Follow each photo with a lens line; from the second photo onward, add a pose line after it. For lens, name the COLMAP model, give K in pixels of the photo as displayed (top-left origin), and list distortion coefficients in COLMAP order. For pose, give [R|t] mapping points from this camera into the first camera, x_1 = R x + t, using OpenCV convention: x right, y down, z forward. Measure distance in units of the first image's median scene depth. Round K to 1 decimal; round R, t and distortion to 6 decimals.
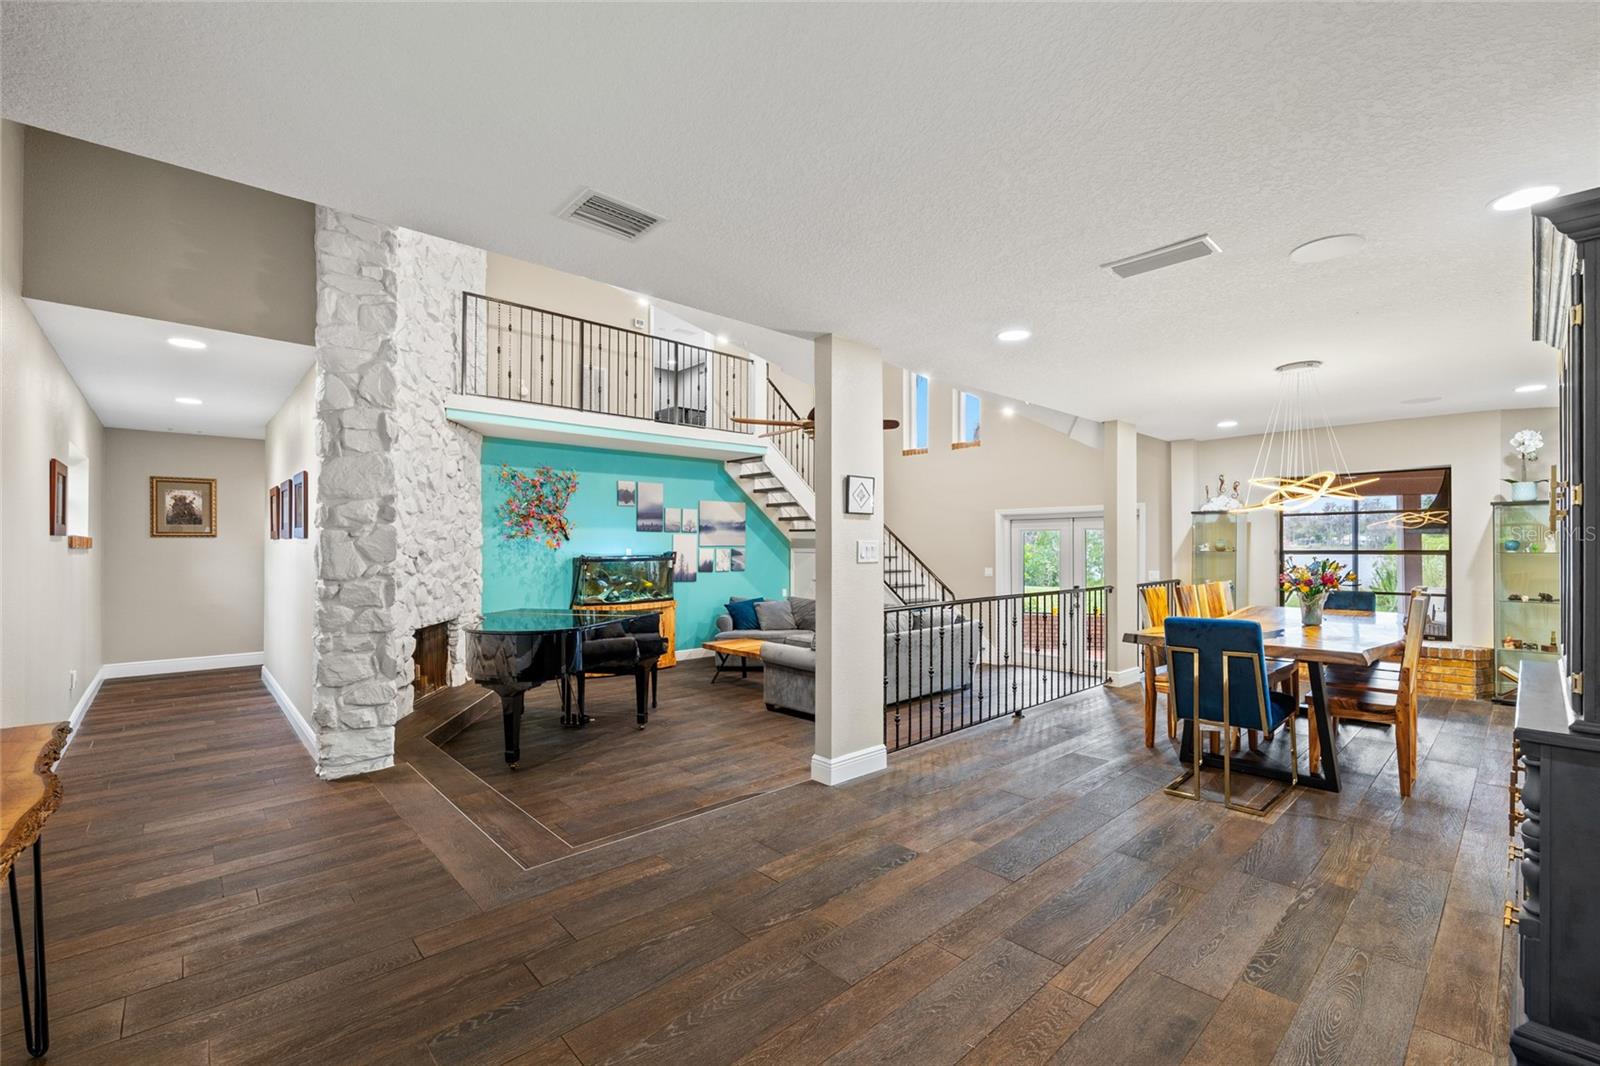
lens RADIAL K [[676.7, 0, 802.6], [0, 676.7, 541.0], [0, 0, 1]] dist [-0.018513, 0.000030]
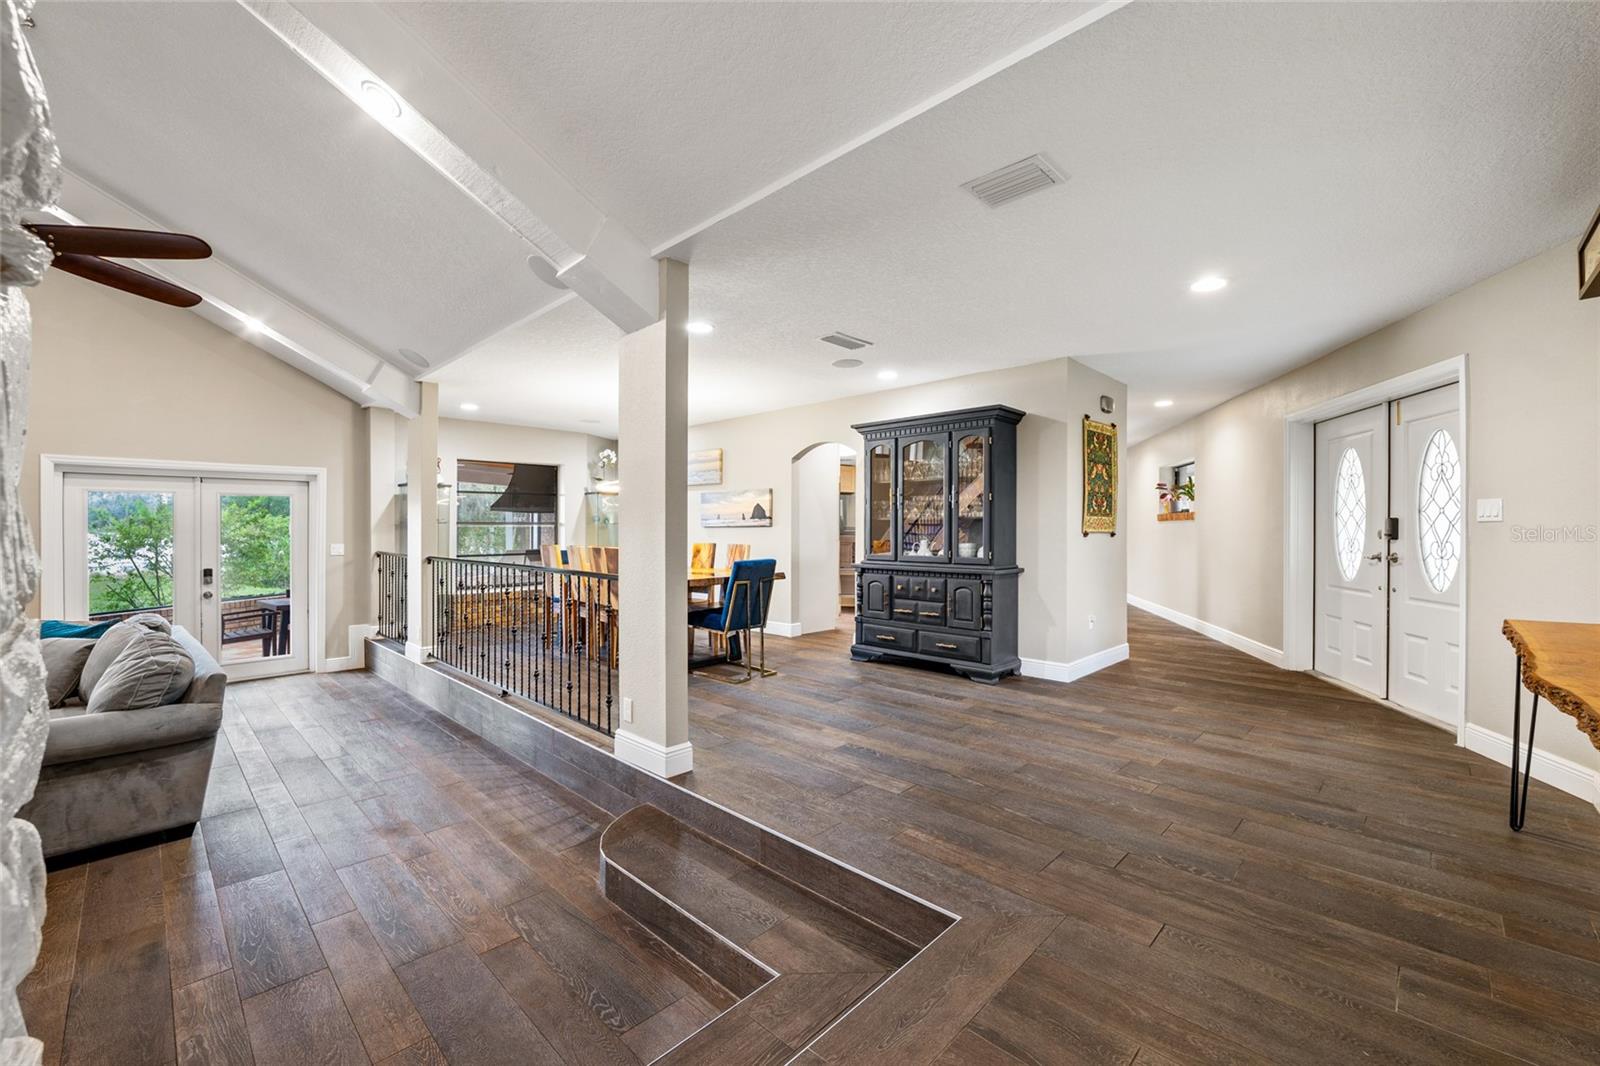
lens RADIAL K [[653.0, 0, 802.1], [0, 653.0, 531.4], [0, 0, 1]] dist [-0.004943, -0.000352]
pose [[-0.052943, -0.007549, 0.998569, -1.170783], [-0.010322, 0.999922, 0.007012, 0.048243], [-0.998544, -0.009936, -0.053016, 1.256075]]
